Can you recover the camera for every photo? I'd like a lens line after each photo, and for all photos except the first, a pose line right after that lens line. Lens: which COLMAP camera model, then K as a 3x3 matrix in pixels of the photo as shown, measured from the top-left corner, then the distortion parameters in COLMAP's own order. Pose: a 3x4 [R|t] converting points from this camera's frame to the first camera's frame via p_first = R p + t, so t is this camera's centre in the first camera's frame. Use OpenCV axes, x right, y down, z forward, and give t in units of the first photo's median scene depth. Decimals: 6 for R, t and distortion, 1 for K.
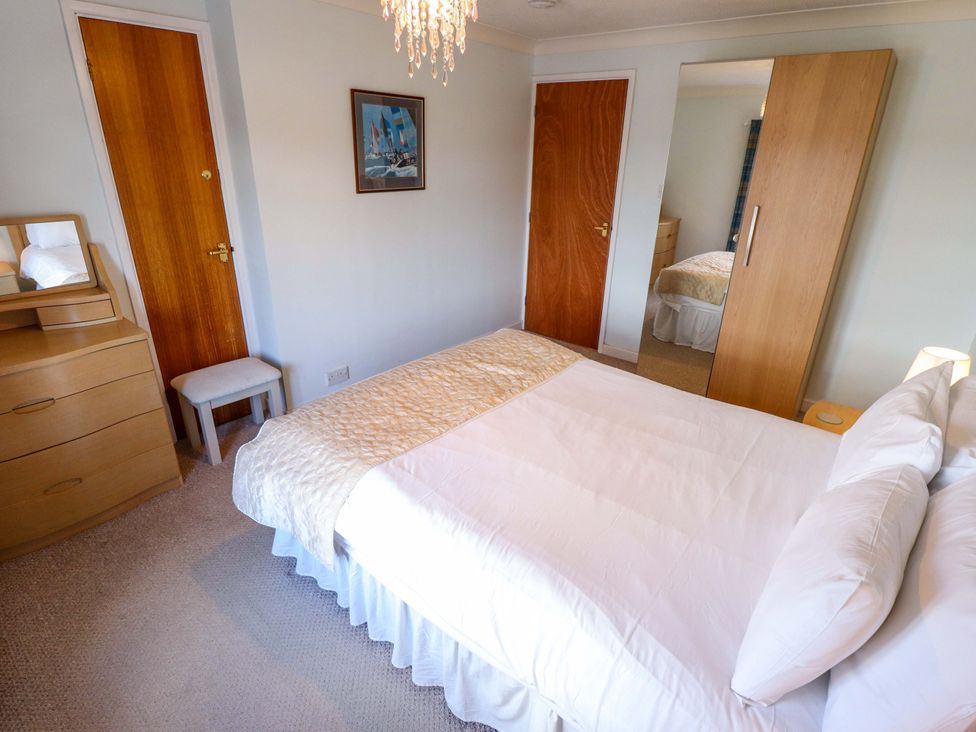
lens RADIAL K [[508.7, 0, 497.2], [0, 508.7, 363.0], [0, 0, 1]] dist [0.002343, -0.014521]
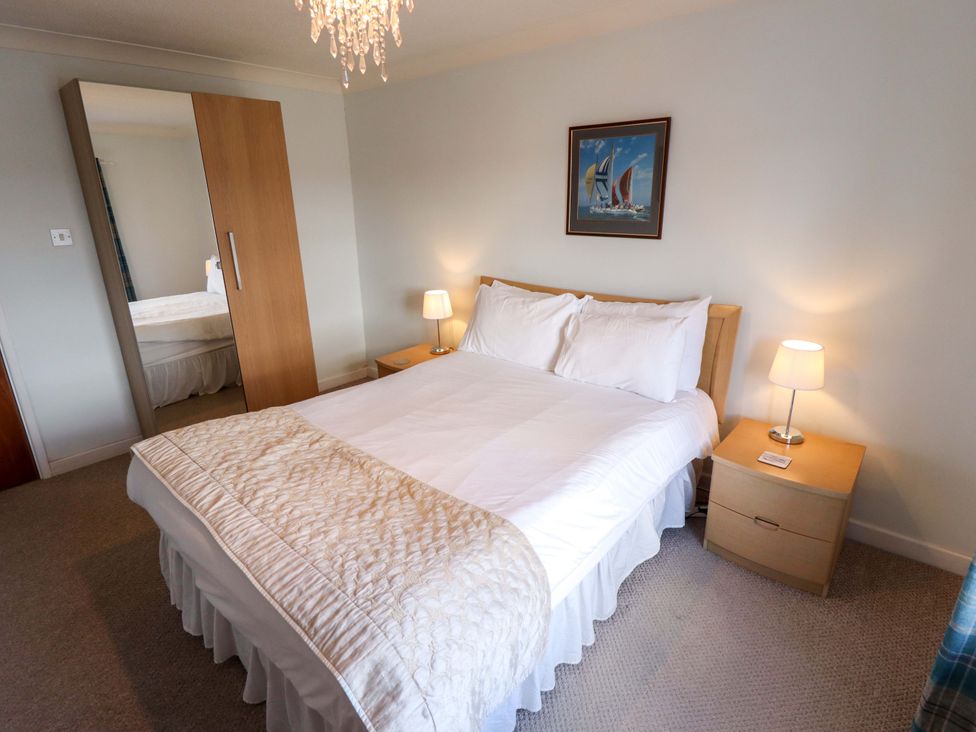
lens RADIAL K [[508.7, 0, 497.2], [0, 508.7, 363.0], [0, 0, 1]] dist [0.002343, -0.014521]
pose [[0.017404, -0.333571, 0.942564, -0.631653], [0.405493, 0.864056, 0.298300, -0.188814], [-0.913933, 0.377011, 0.150299, 0.510124]]
